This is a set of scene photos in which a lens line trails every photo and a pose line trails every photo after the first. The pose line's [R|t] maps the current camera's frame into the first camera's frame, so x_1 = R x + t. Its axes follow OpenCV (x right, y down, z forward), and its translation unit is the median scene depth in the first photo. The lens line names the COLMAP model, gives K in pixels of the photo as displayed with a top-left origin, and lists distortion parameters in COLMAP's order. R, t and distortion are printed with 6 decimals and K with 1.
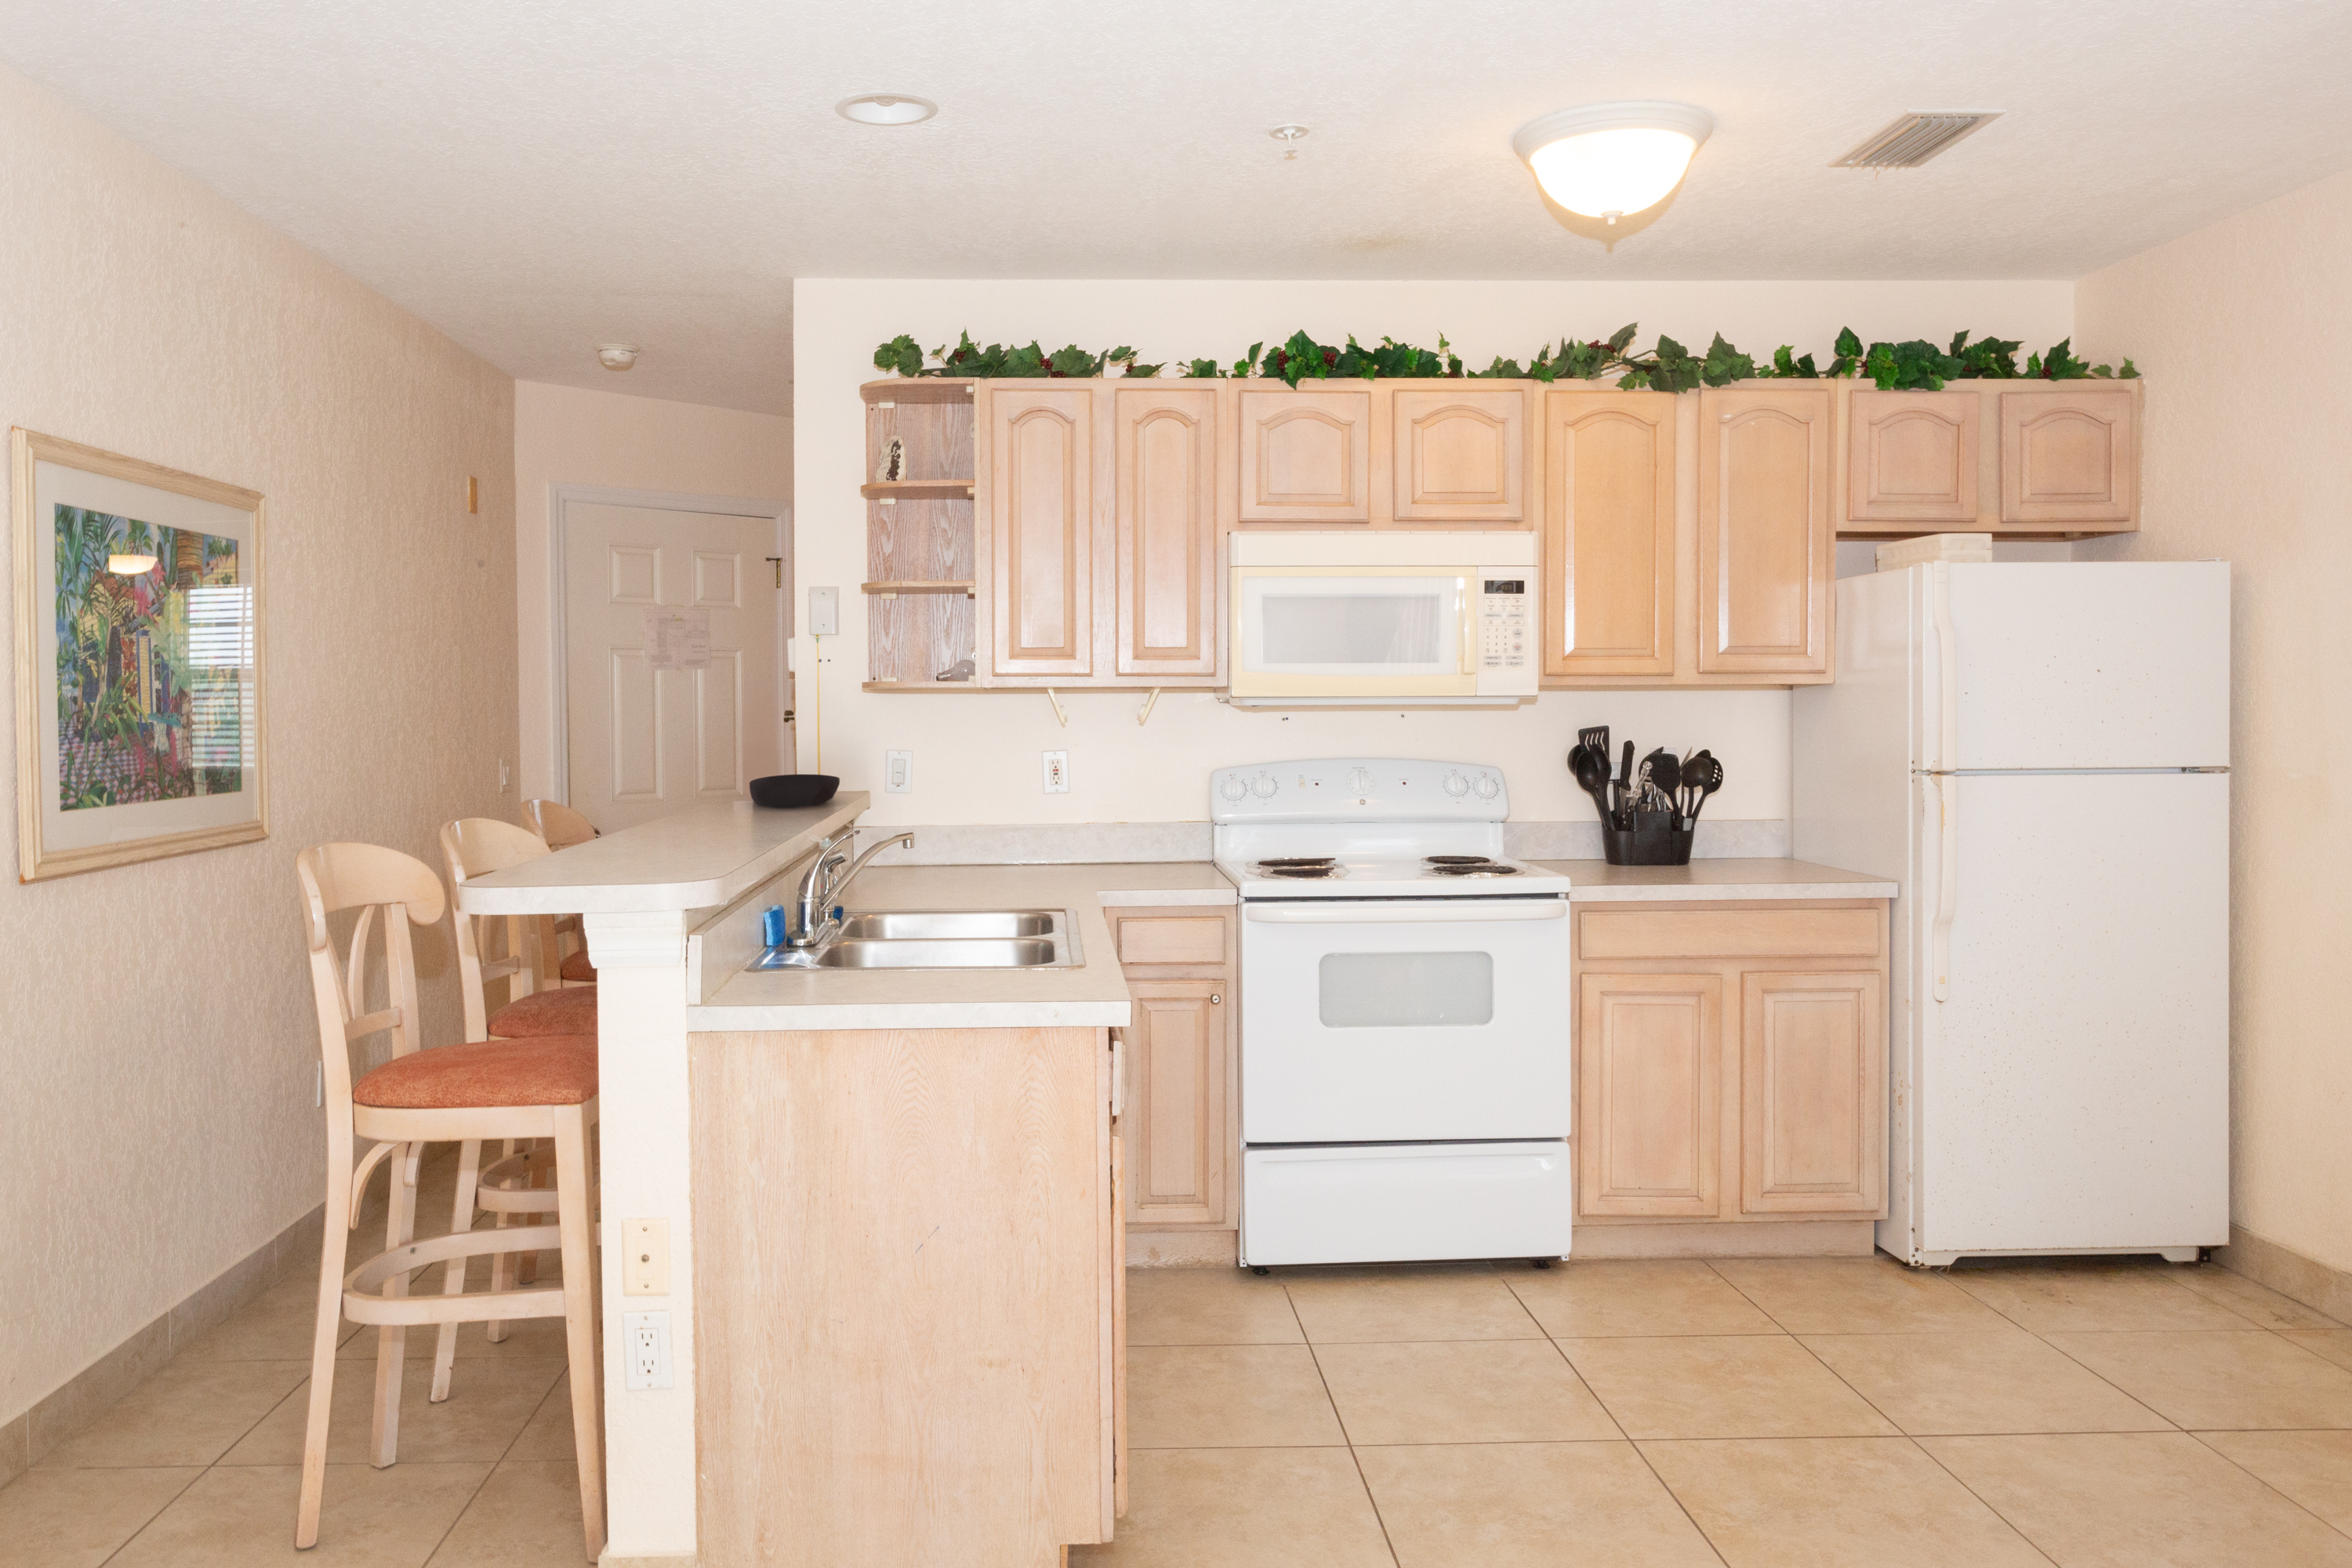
lens RADIAL K [[1856.4, 0, 1123.8], [0, 1856.4, 750.1], [0, 0, 1]] dist [-0.000637, -0.000926]
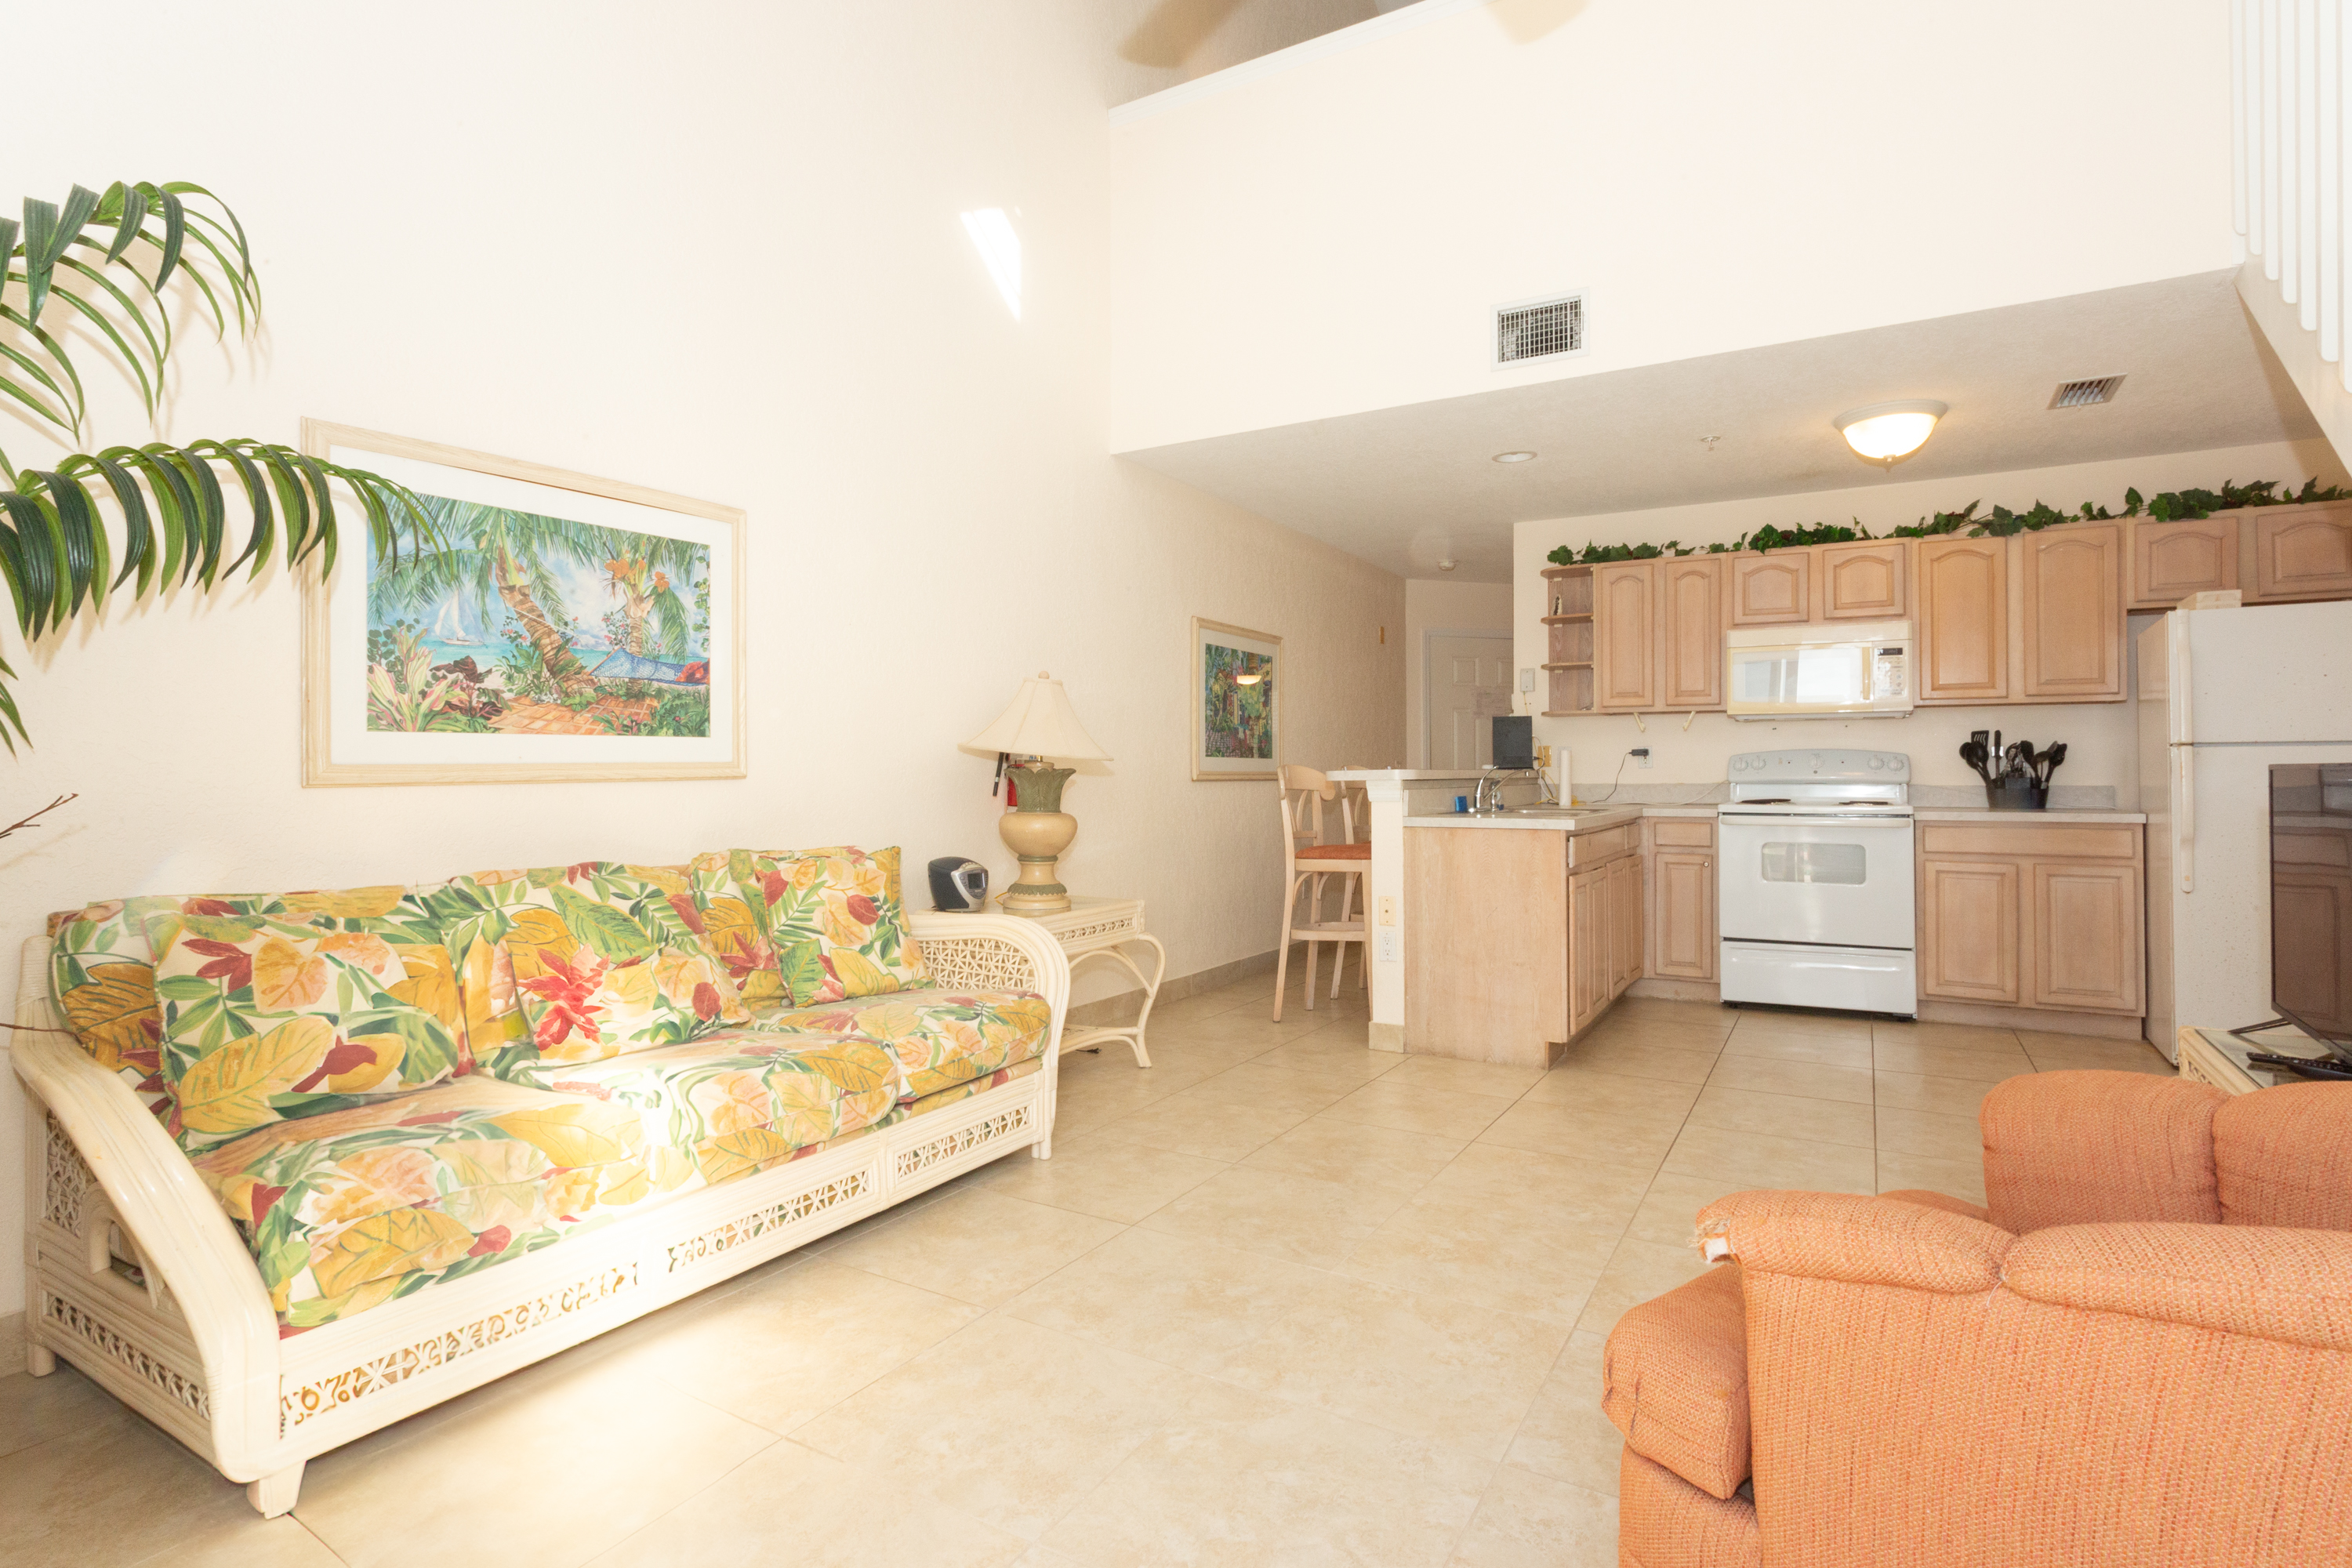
lens RADIAL K [[1186.6, 0, 1182.7], [0, 1186.6, 760.8], [0, 0, 1]] dist [0.003332, 0.001680]
pose [[0.847742, 0.000489, -0.530408, 0.234944], [-0.018963, 0.999388, -0.029386, 0.067279], [0.530069, 0.034970, 0.847233, -0.358415]]
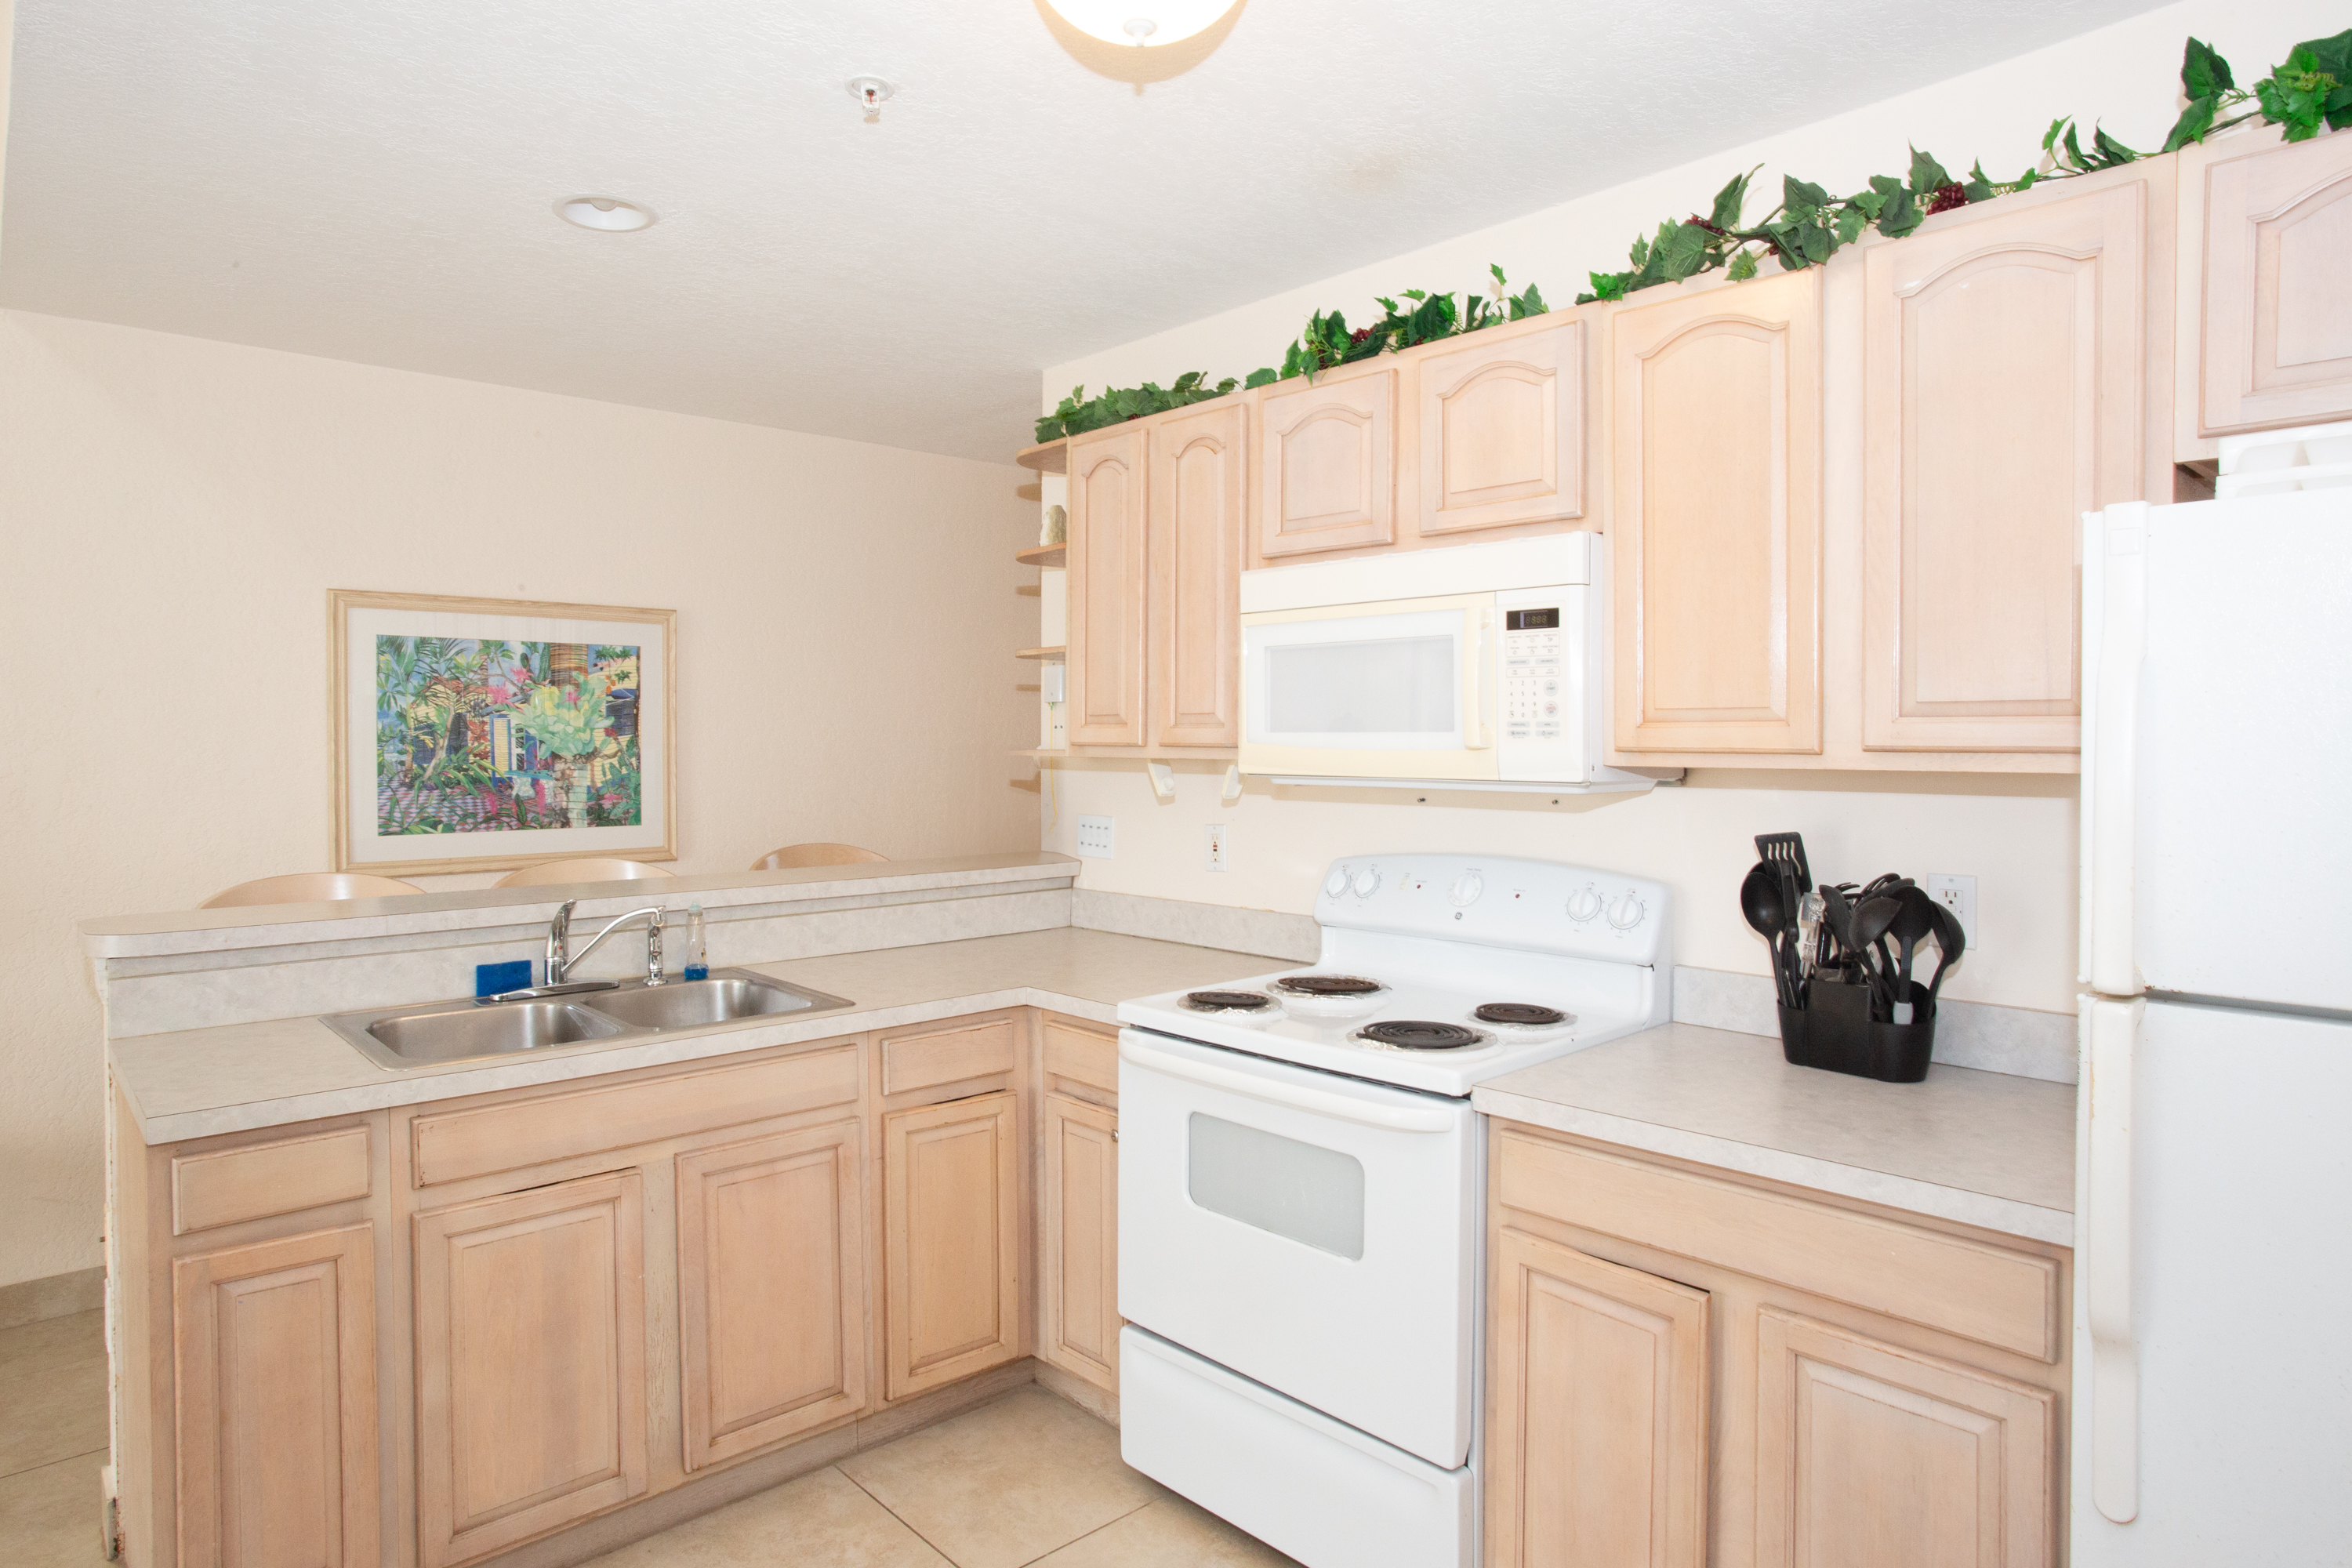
lens RADIAL K [[1377.0, 0, 1056.2], [0, 1377.0, 764.1], [0, 0, 1]] dist [-0.075223, 0.040431]
pose [[0.615720, 0.019209, -0.787731, 0.486126], [-0.023583, 0.999704, 0.005944, -0.034354], [0.787612, 0.014917, 0.615991, 0.560489]]
